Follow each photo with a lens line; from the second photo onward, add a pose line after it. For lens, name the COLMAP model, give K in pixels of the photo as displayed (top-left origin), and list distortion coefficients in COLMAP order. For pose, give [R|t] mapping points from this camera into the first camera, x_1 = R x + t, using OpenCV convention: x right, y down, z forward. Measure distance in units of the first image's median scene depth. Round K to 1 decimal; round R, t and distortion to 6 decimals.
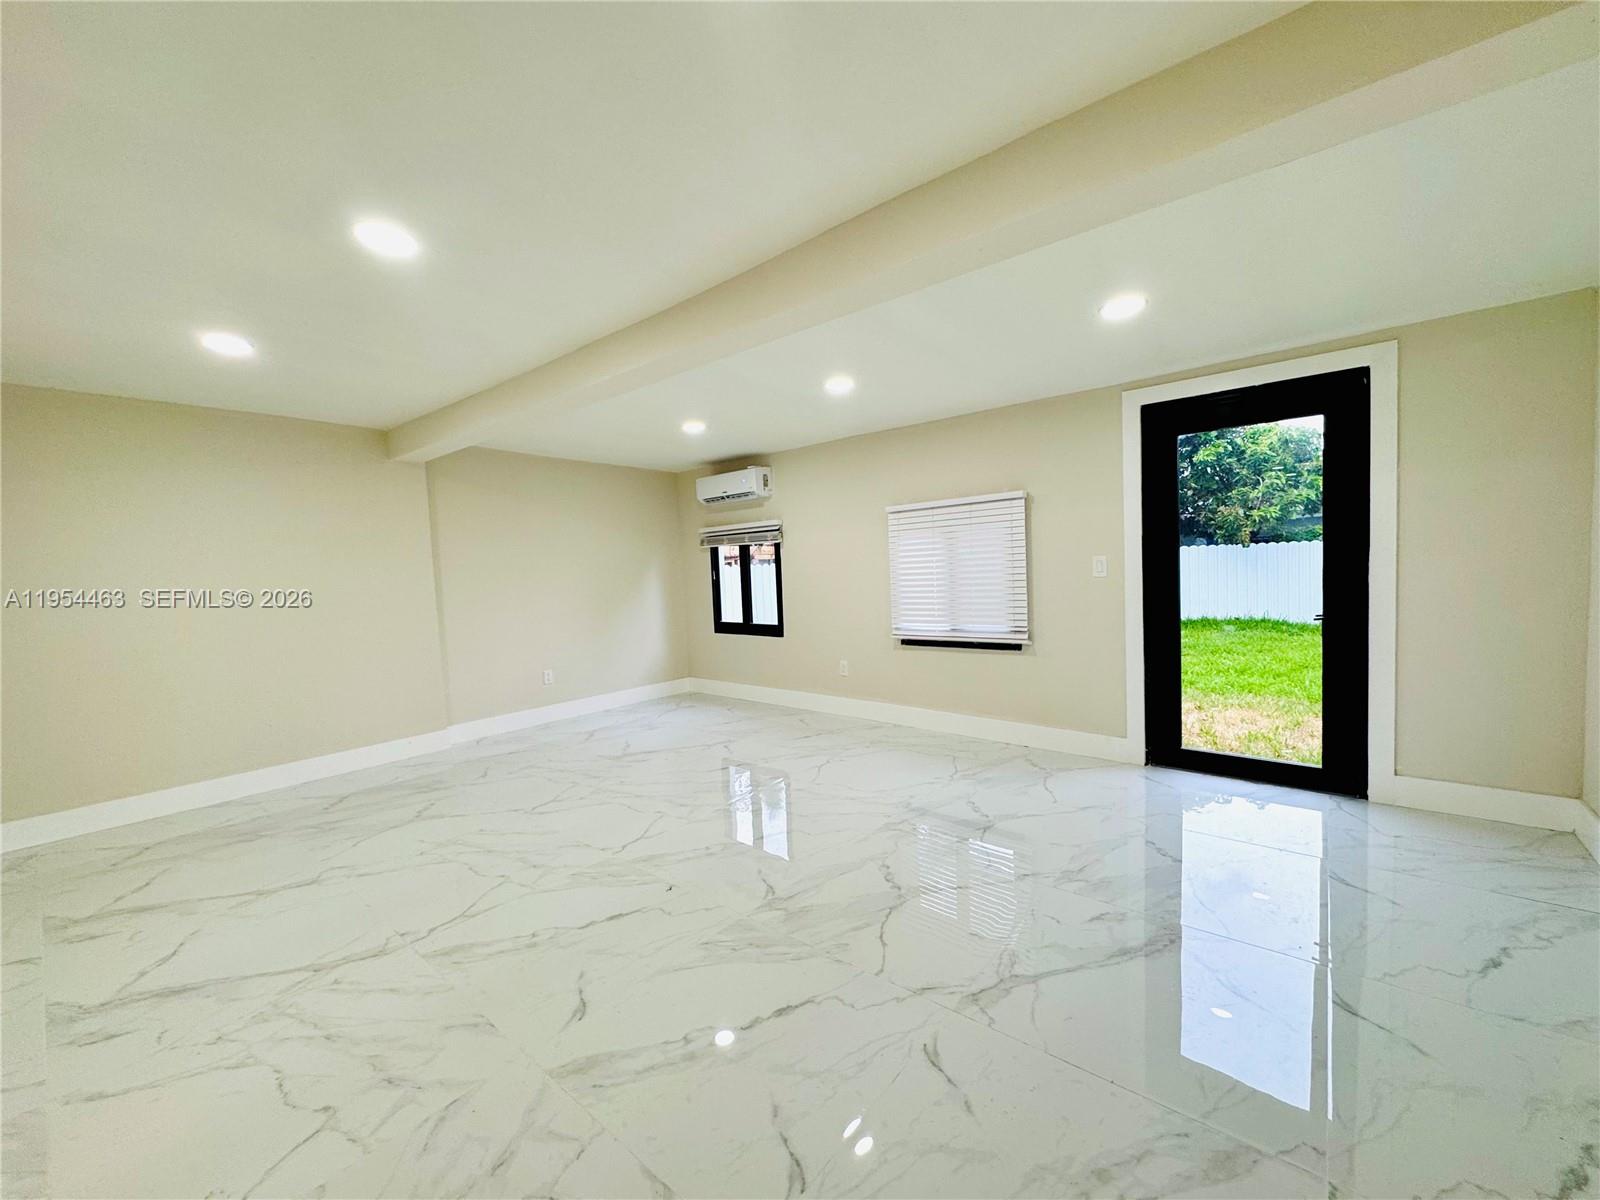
lens RADIAL K [[638.5, 0, 800.2], [0, 638.5, 601.4], [0, 0, 1]] dist [-0.001581, 0.000044]
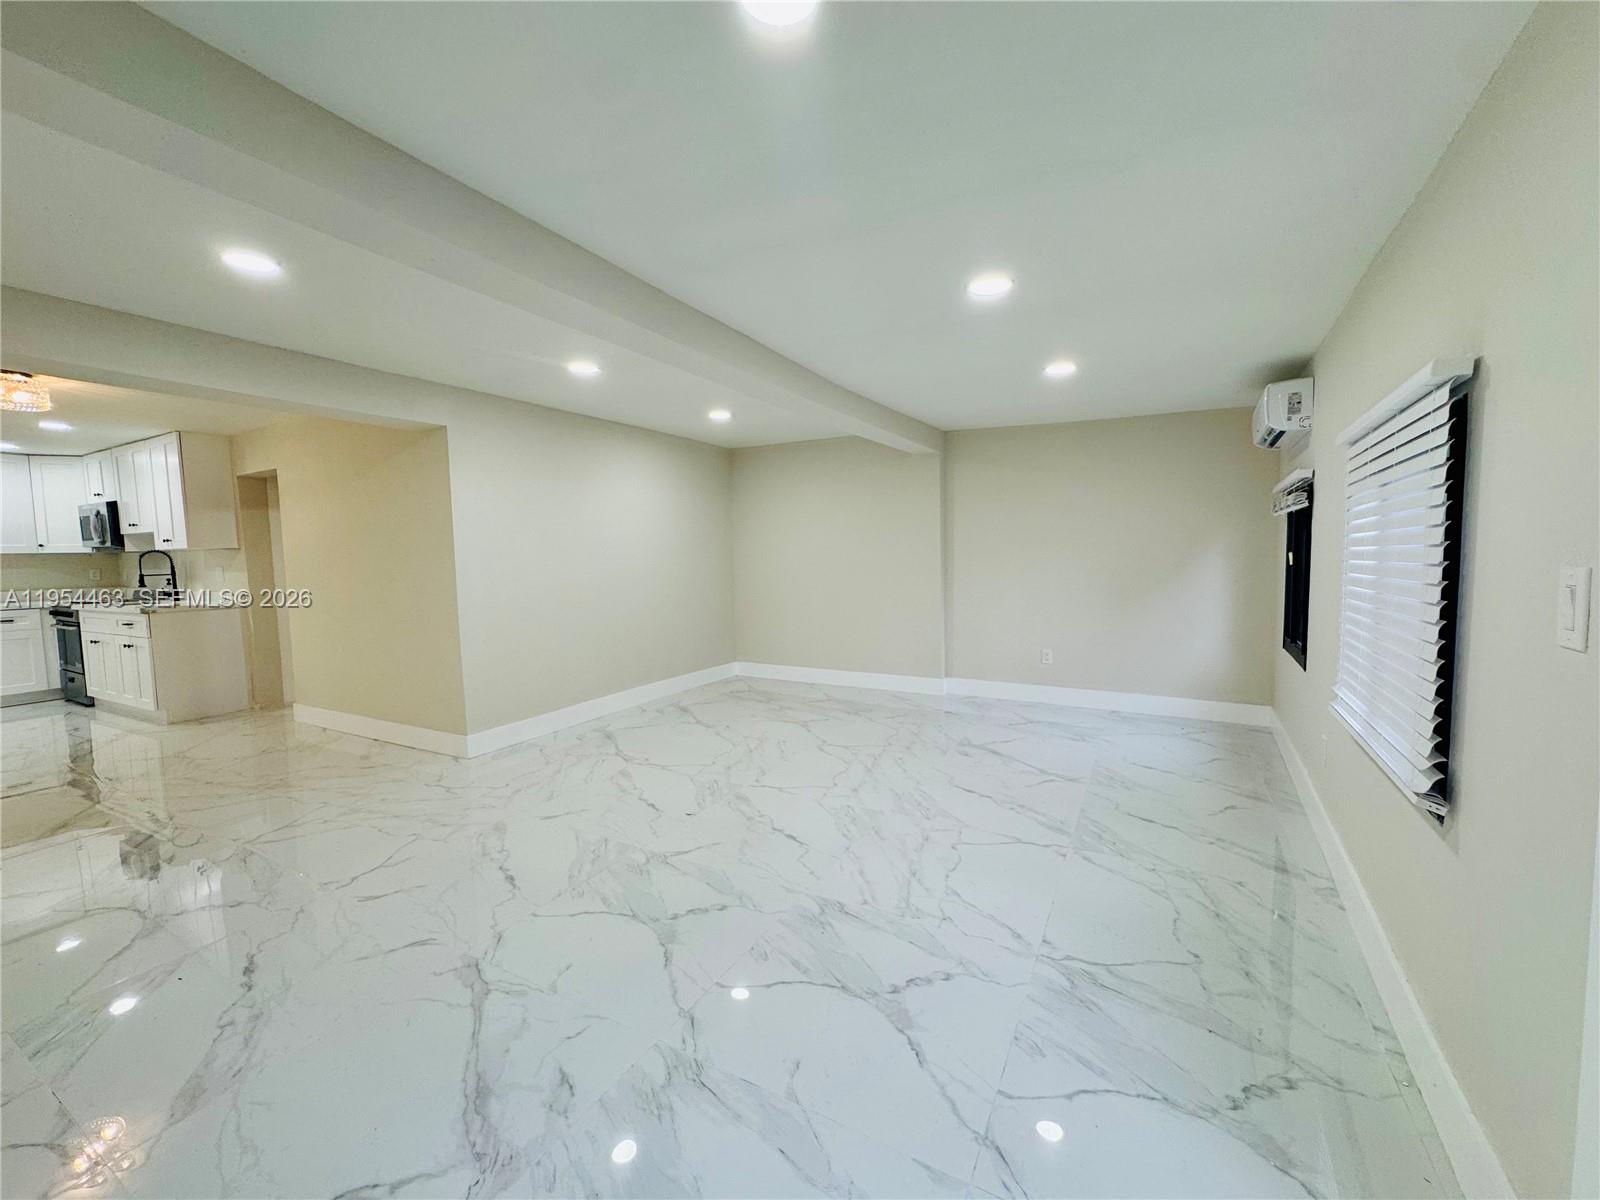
lens RADIAL K [[638.5, 0, 800.2], [0, 638.5, 601.4], [0, 0, 1]] dist [-0.001581, 0.000044]
pose [[0.180269, 0.115334, -0.976832, 0.575760], [-0.049682, 0.992902, 0.108063, -0.060788], [0.982362, 0.029051, 0.184719, 0.559083]]
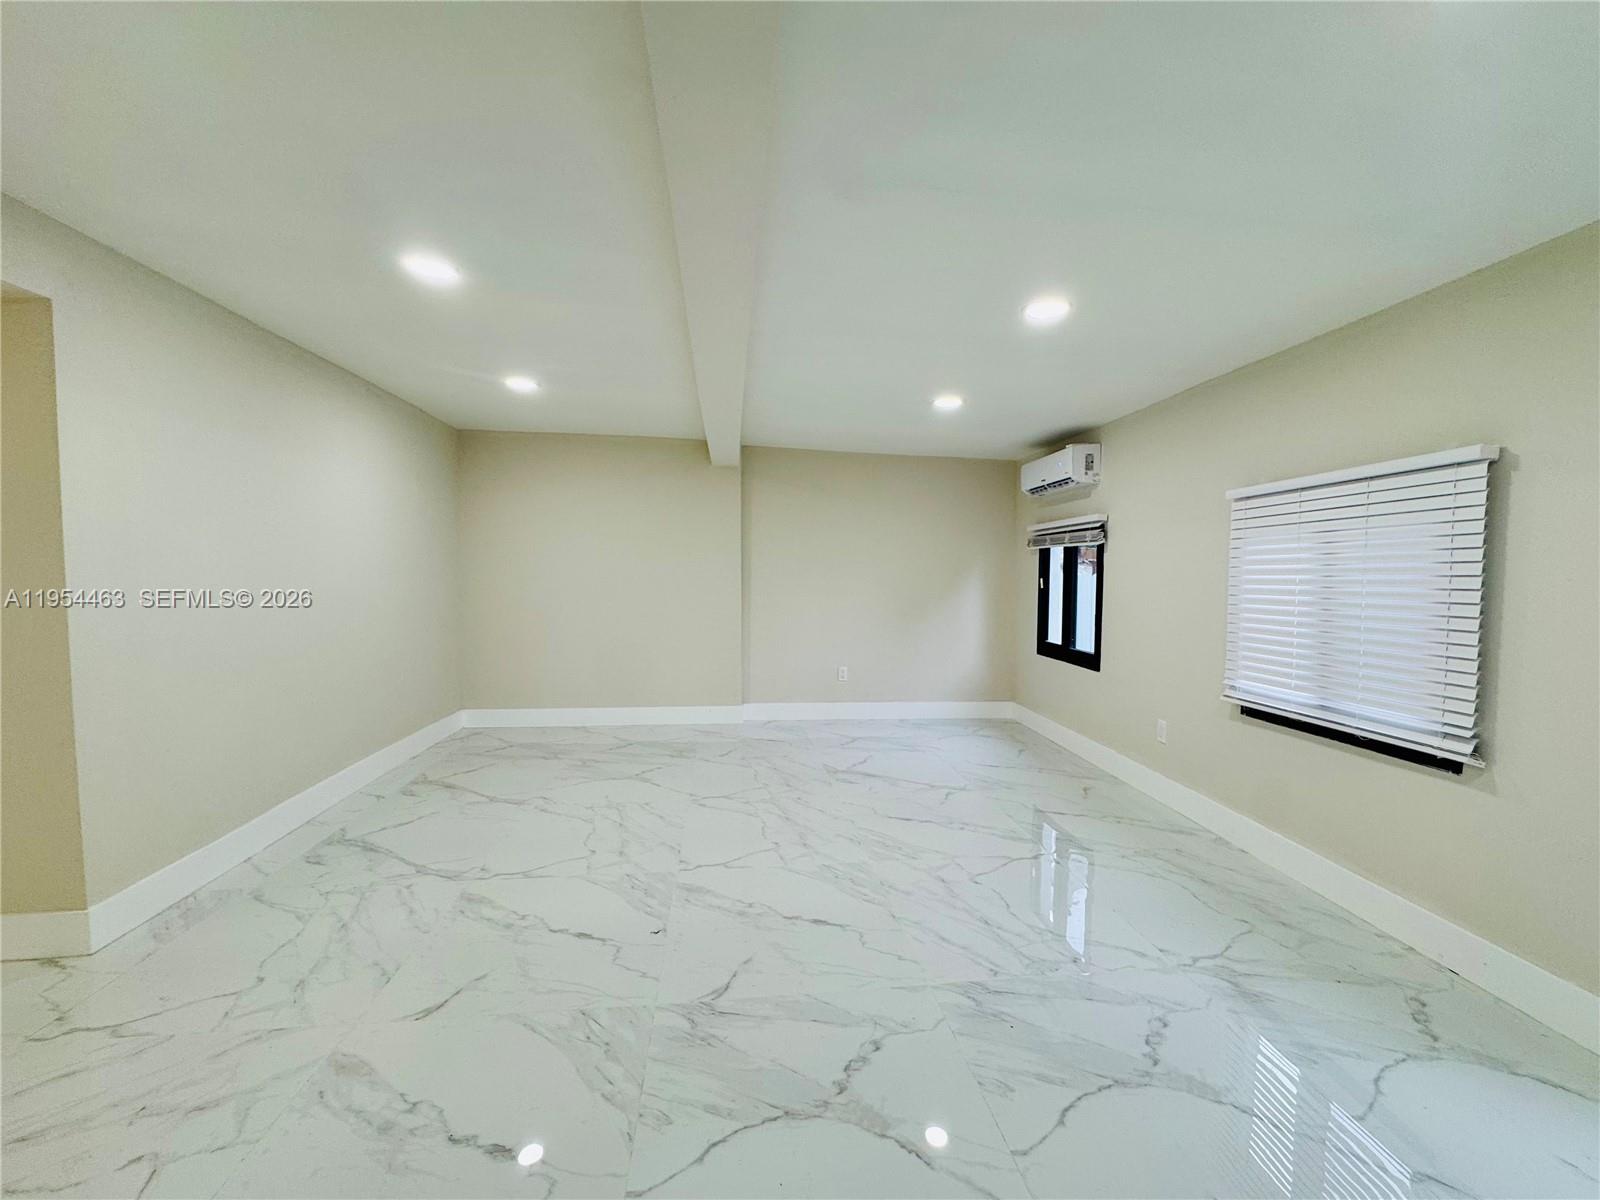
lens RADIAL K [[638.0, 0, 800.0], [0, 638.0, 600.0], [0, 0, 1]] dist [-0.001430, -0.000220]
pose [[0.717681, 0.080729, -0.691677, 0.293831], [-0.081166, 0.996185, 0.032052, -0.029236], [0.691625, 0.033138, 0.721496, 0.280733]]
